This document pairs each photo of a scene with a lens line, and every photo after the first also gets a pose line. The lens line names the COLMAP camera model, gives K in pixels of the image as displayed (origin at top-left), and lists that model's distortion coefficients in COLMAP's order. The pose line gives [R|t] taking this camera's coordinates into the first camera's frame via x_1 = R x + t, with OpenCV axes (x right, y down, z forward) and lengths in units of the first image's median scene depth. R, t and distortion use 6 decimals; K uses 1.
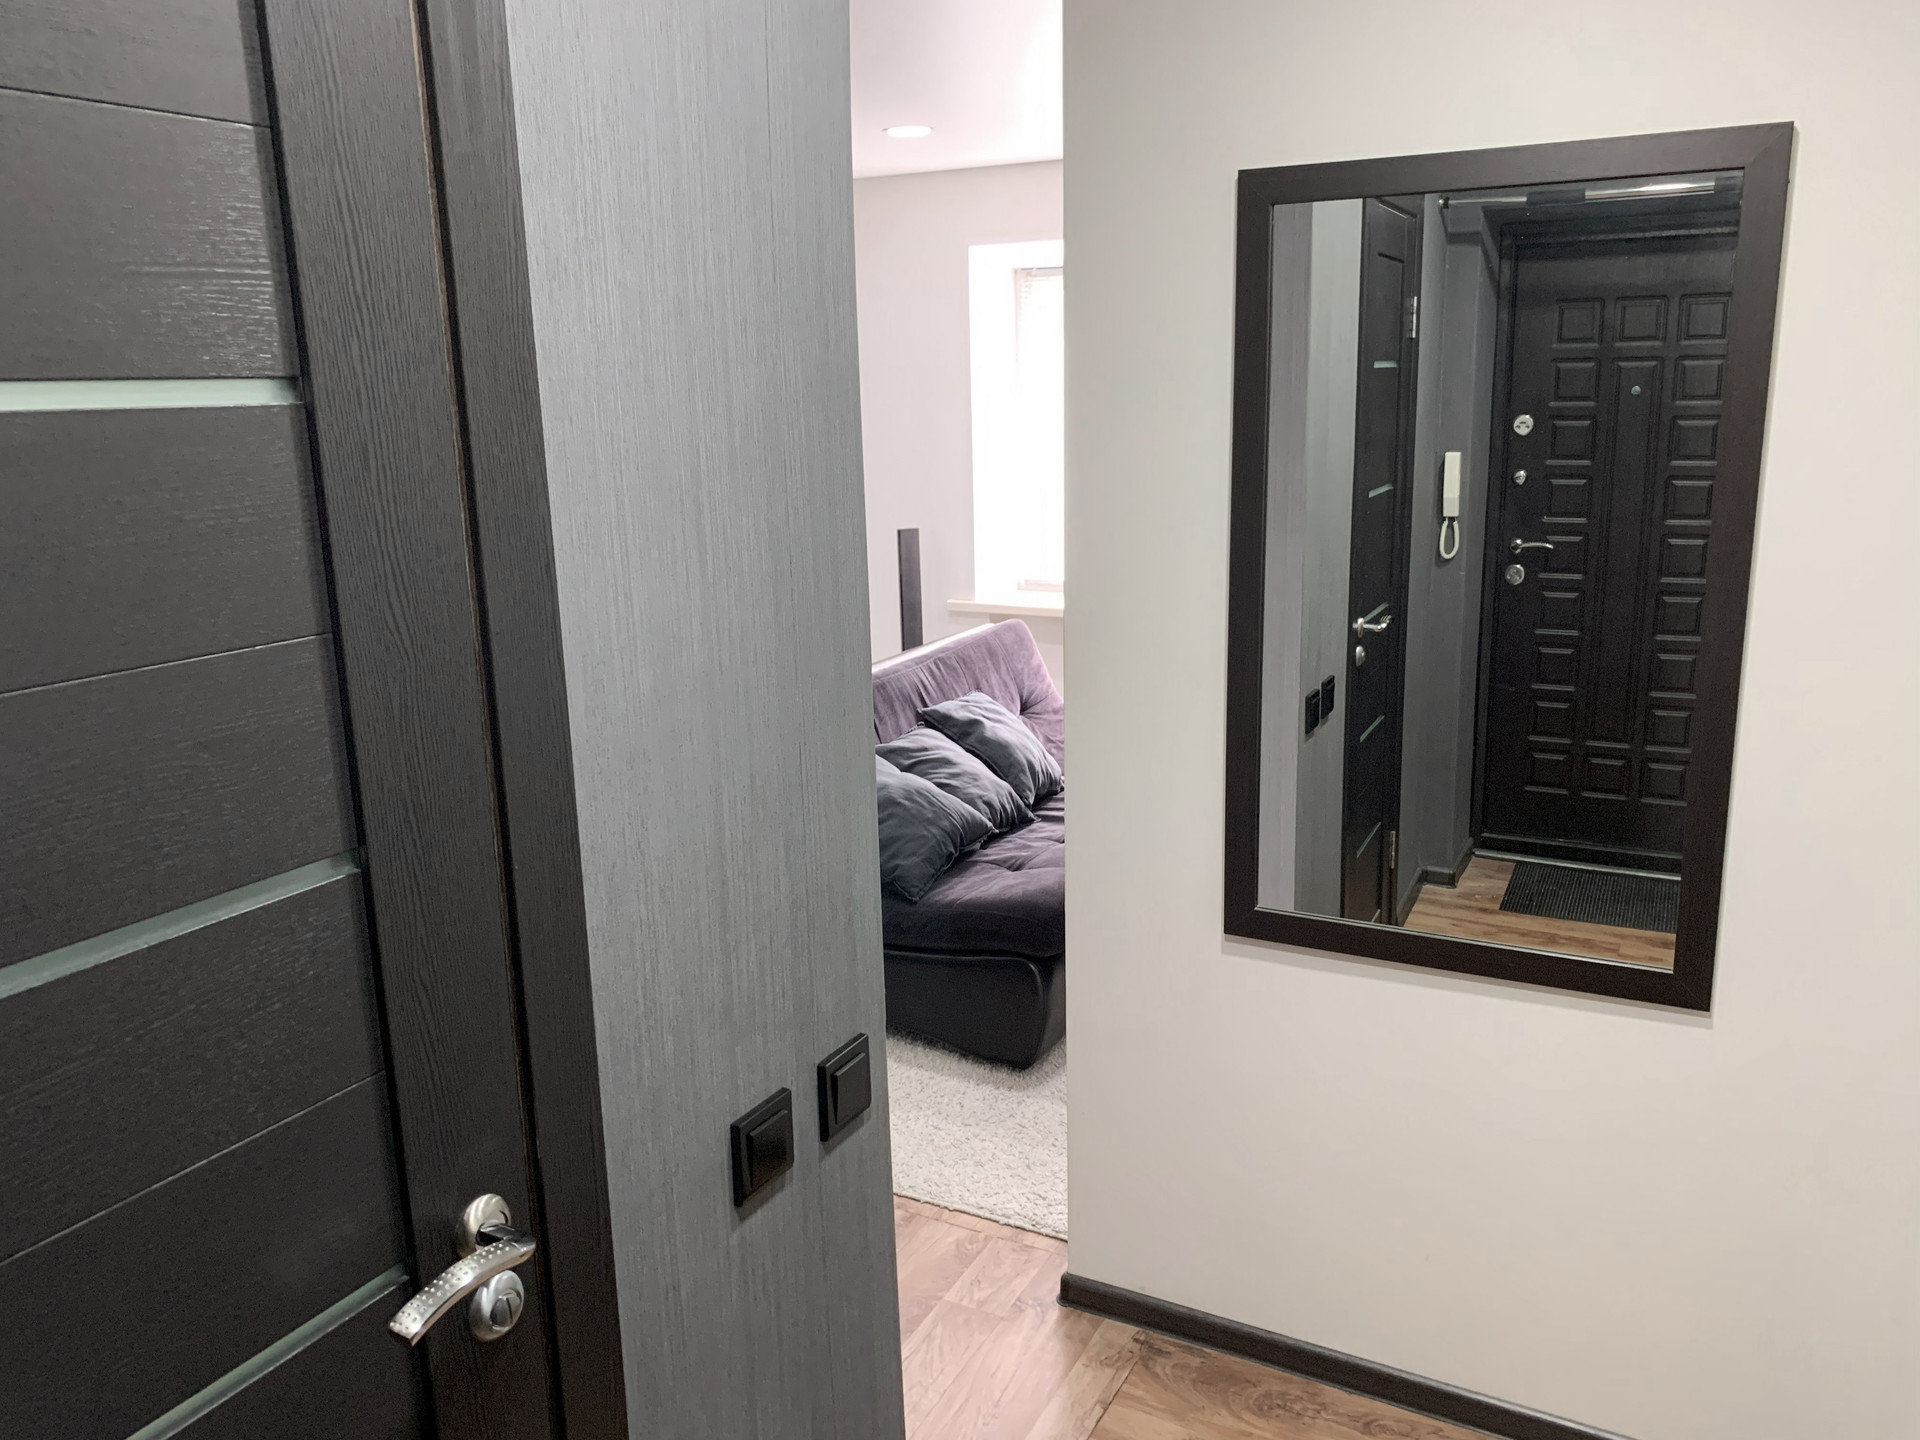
lens RADIAL K [[1460.1, 0, 960.0], [0, 1460.1, 720.0], [0, 0, 1]] dist [-0.012400, -0.005936]
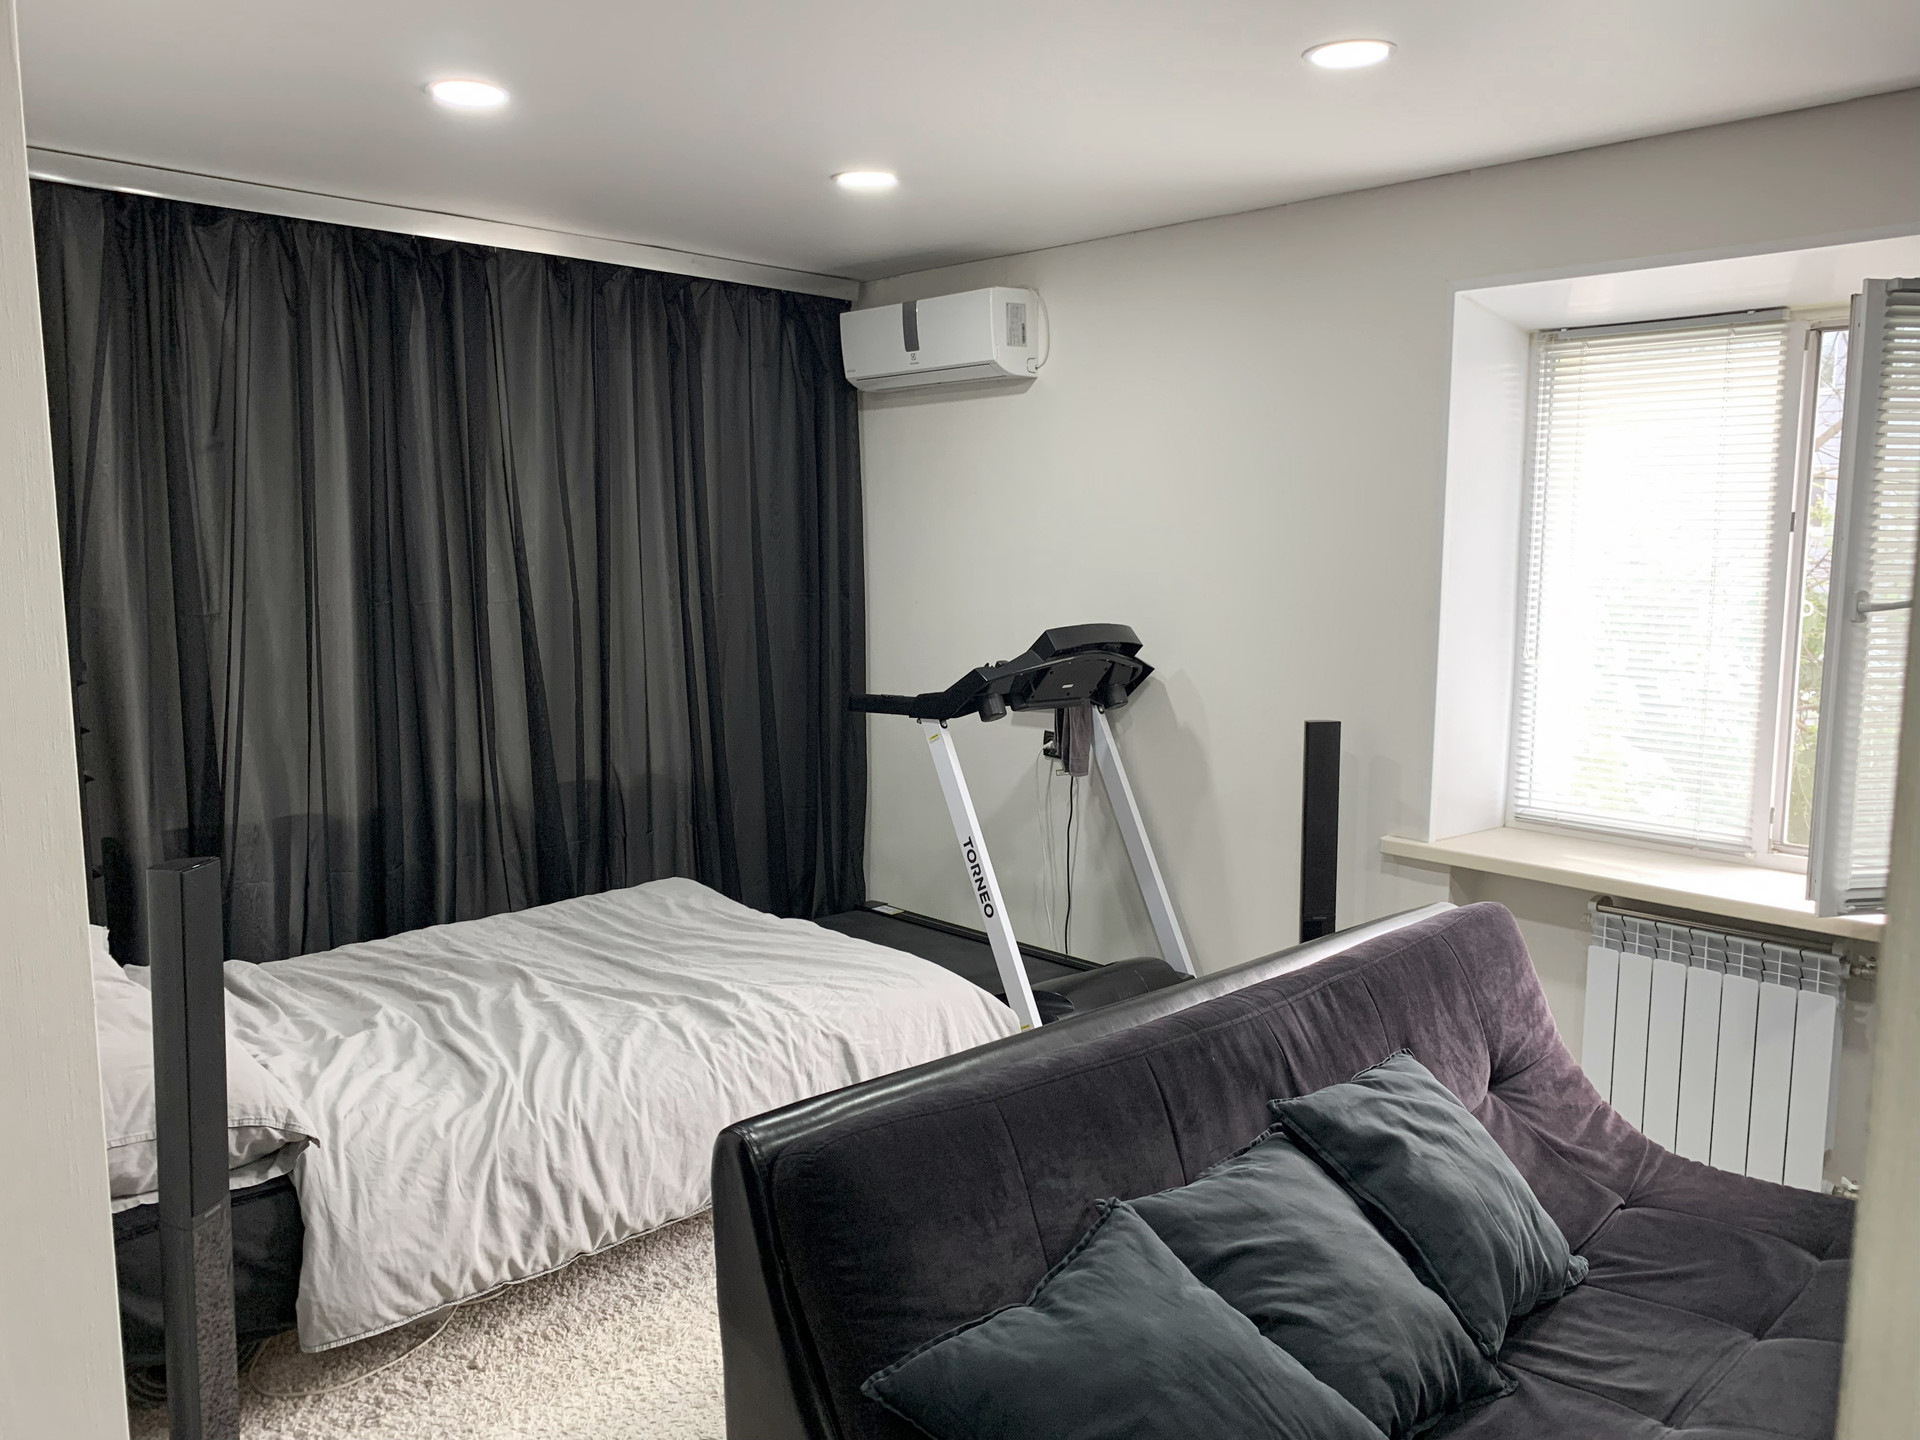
lens RADIAL K [[1460.1, 0, 960.0], [0, 1460.1, 720.0], [0, 0, 1]] dist [-0.012400, -0.005936]
pose [[0.946161, 0.063289, -0.317449, 0.020313], [-0.095732, 0.991540, -0.087652, -0.080316], [0.309216, 0.113323, 0.944216, 0.466563]]
